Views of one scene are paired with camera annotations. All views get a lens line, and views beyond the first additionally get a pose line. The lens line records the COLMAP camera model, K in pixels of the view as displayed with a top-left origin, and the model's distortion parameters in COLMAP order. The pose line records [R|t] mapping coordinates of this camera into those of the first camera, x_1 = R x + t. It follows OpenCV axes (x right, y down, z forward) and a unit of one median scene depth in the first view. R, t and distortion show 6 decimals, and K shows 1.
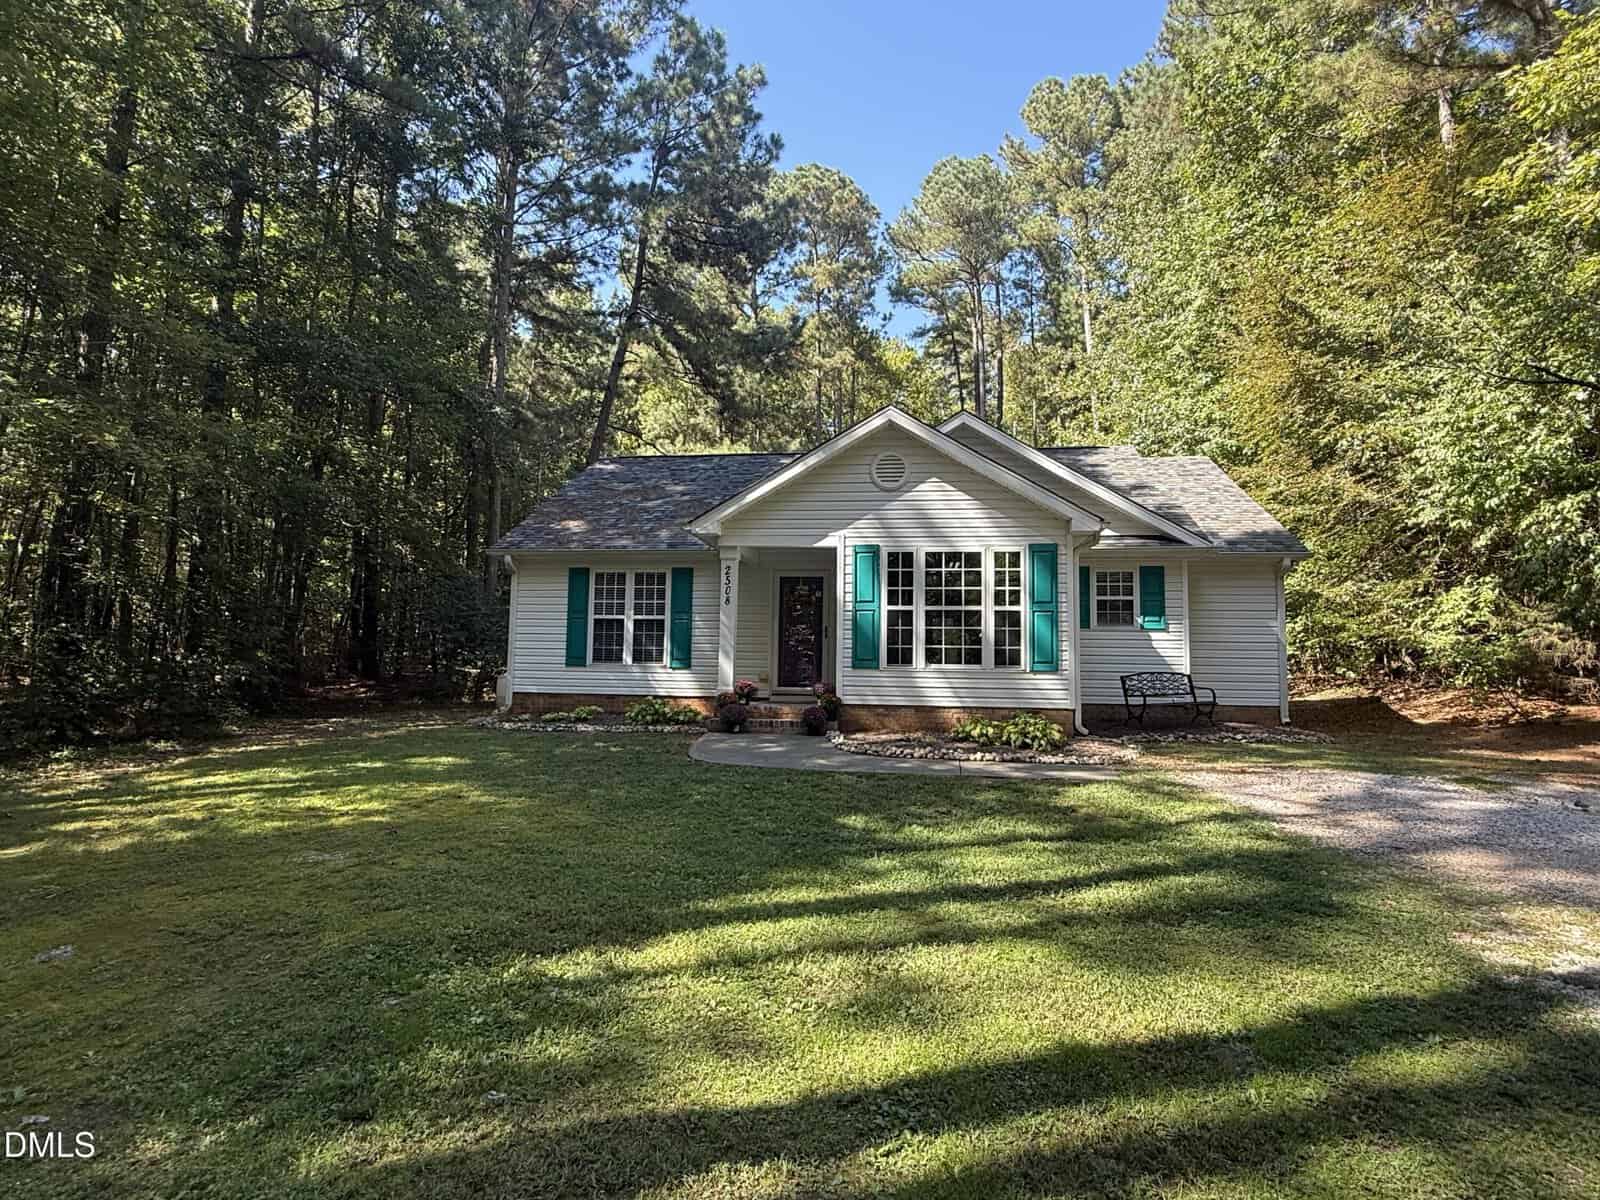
lens RADIAL K [[830.5, 0, 800.0], [0, 830.5, 600.0], [0, 0, 1]] dist [-0.000353, -0.000411]
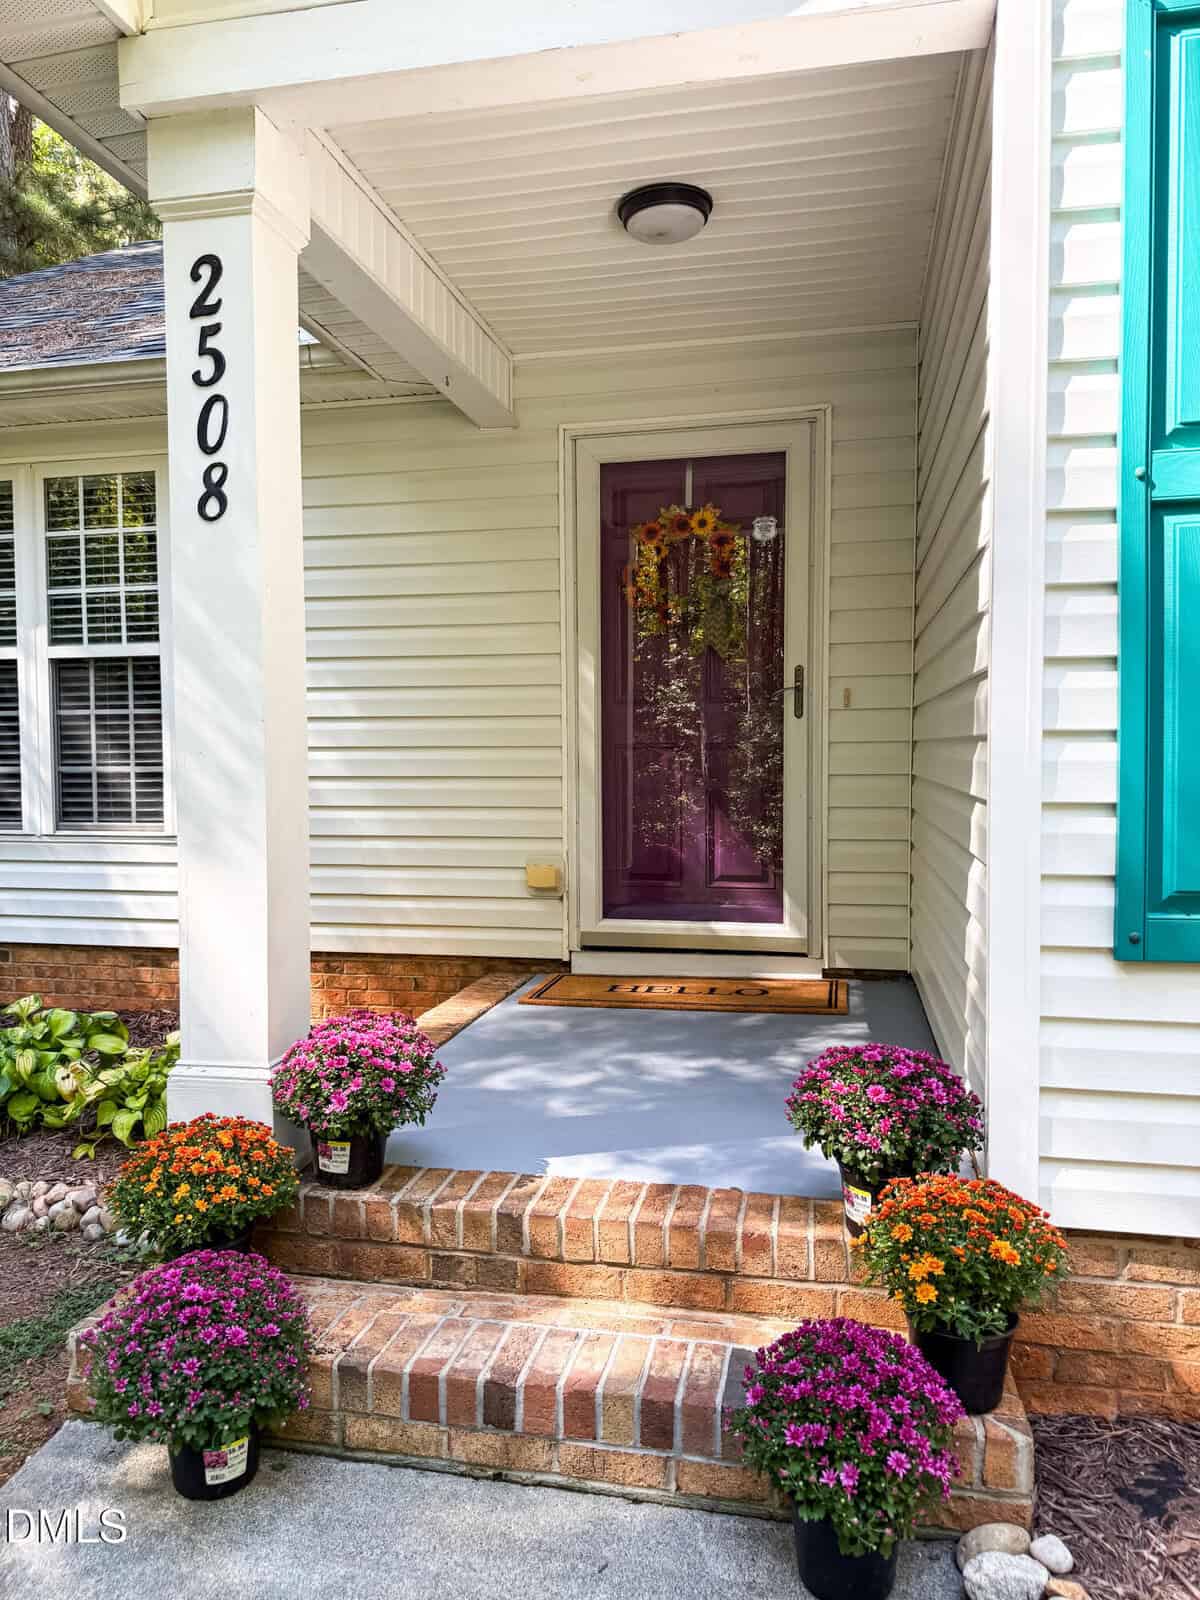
lens RADIAL K [[1156.0, 0, 600.0], [0, 1156.0, 800.0], [0, 0, 1]] dist [-0.000933, -0.000122]
pose [[0.997649, -0.018736, -0.065925, -0.004195], [0.026954, 0.991656, 0.126064, 0.026807], [0.063013, -0.127545, 0.989829, 0.682118]]
